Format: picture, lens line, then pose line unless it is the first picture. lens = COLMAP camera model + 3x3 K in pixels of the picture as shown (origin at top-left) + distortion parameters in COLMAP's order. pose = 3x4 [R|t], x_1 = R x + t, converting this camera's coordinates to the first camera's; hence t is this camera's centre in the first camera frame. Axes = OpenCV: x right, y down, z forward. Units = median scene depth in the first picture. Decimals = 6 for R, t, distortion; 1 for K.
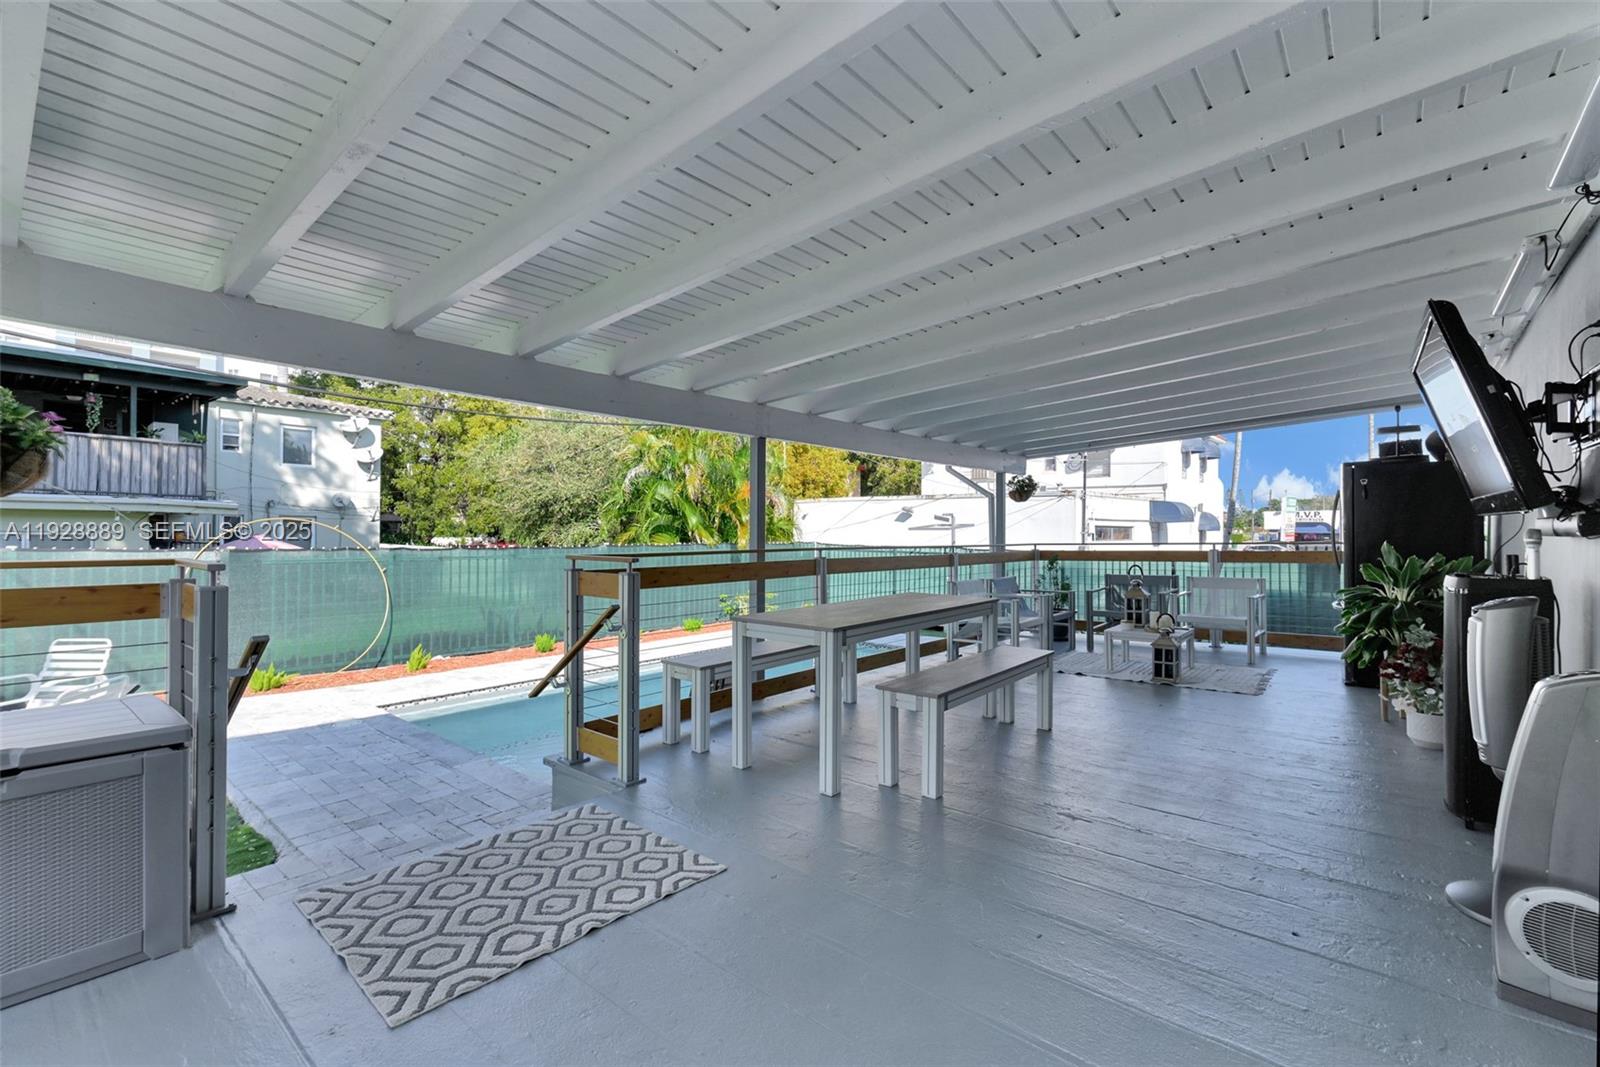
lens RADIAL K [[699.6, 0, 803.8], [0, 699.6, 534.1], [0, 0, 1]] dist [-0.005300, -0.000147]
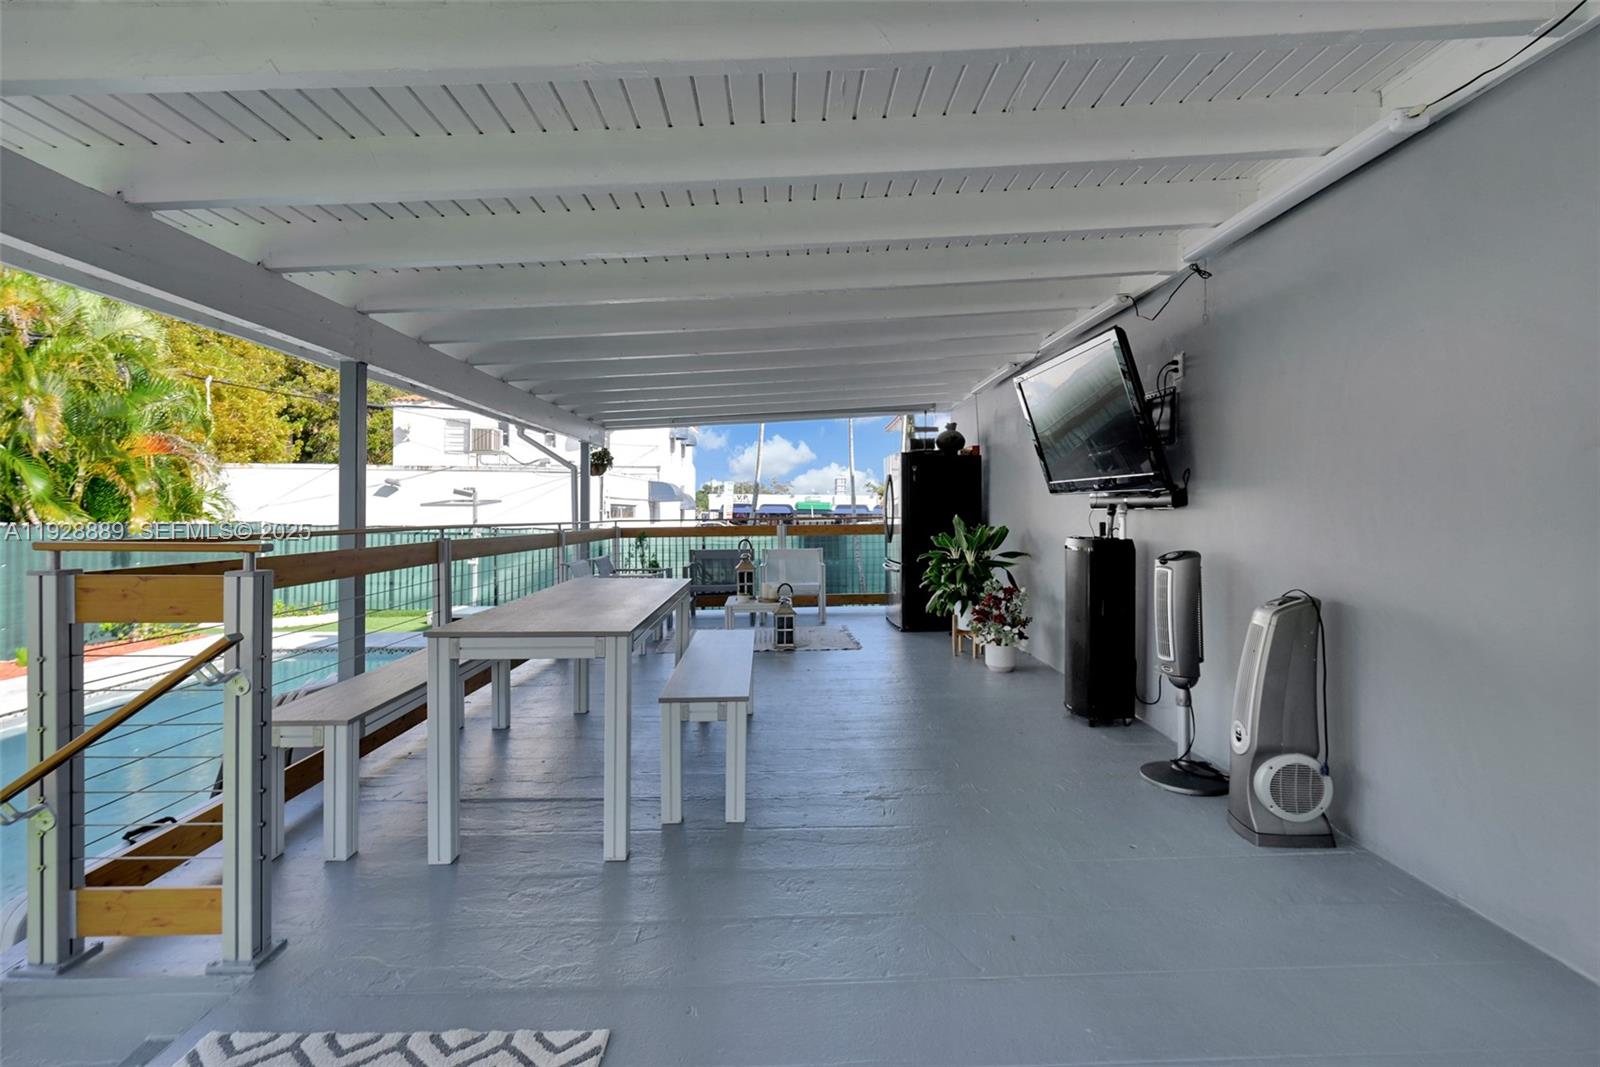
lens RADIAL K [[699.6, 0, 814.4], [0, 699.6, 518.1], [0, 0, 1]] dist [-0.005300, -0.000147]
pose [[0.732419, -0.003148, 0.680847, -0.090631], [-0.001541, 0.999979, 0.006280, 0.003303], [-0.680853, -0.005649, 0.732399, 0.095679]]
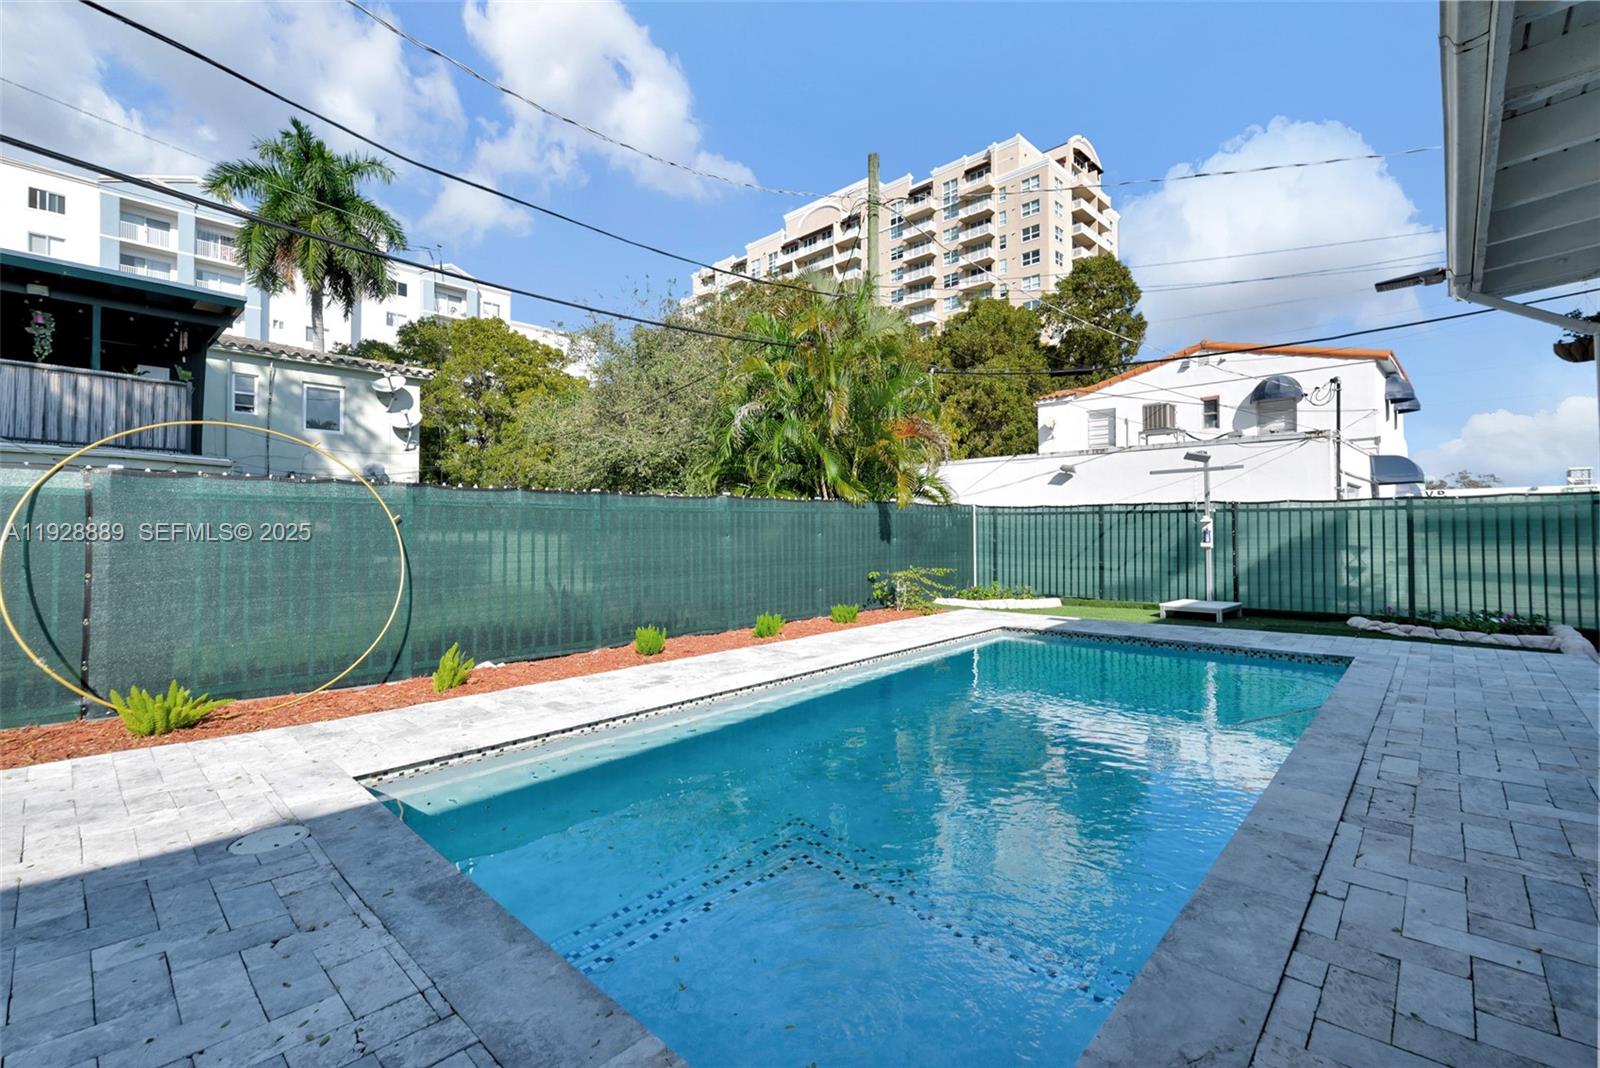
lens RADIAL K [[699.6, 0, 804.6], [0, 699.6, 518.0], [0, 0, 1]] dist [-0.005300, -0.000147]
pose [[0.998464, -0.012819, -0.053896, -0.194681], [0.011872, 0.999770, -0.017845, 0.057635], [0.054112, 0.017178, 0.998387, 0.372345]]
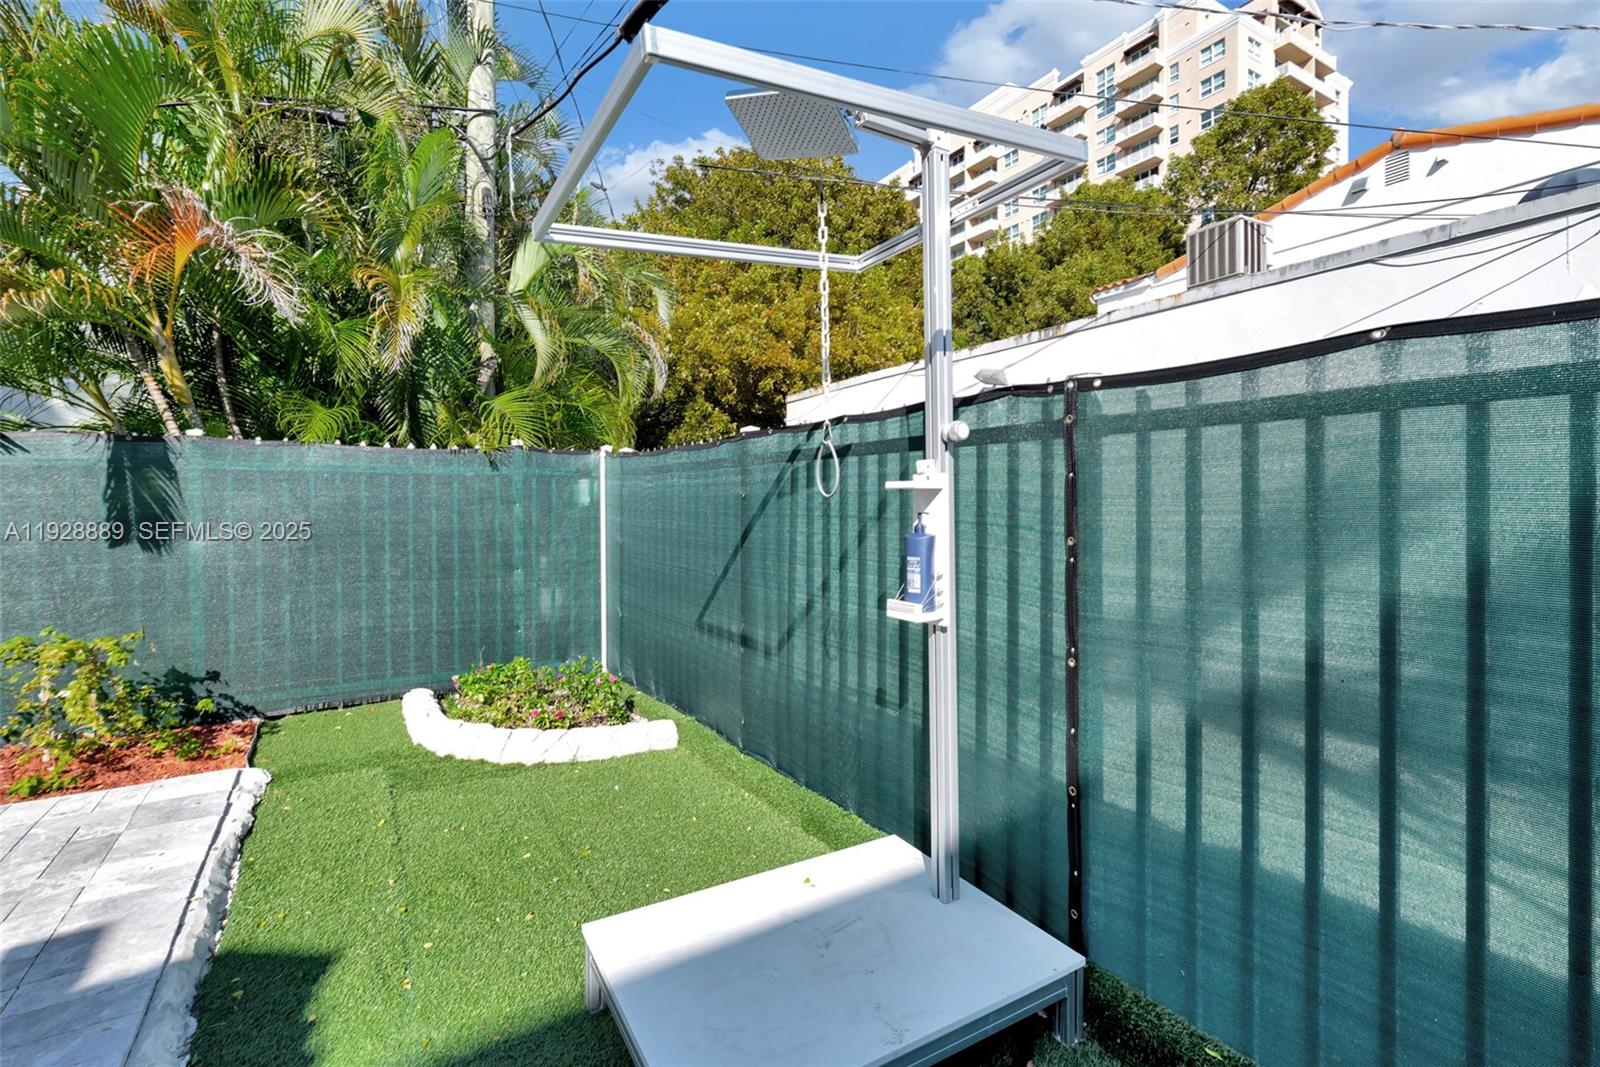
lens RADIAL K [[699.6, 0, 807.2], [0, 699.6, 508.1], [0, 0, 1]] dist [-0.005300, -0.000147]
pose [[0.949366, -0.006815, -0.314097, 0.307205], [0.009486, 0.999931, 0.006975, 0.055076], [0.314028, -0.009601, 0.949365, 1.138496]]
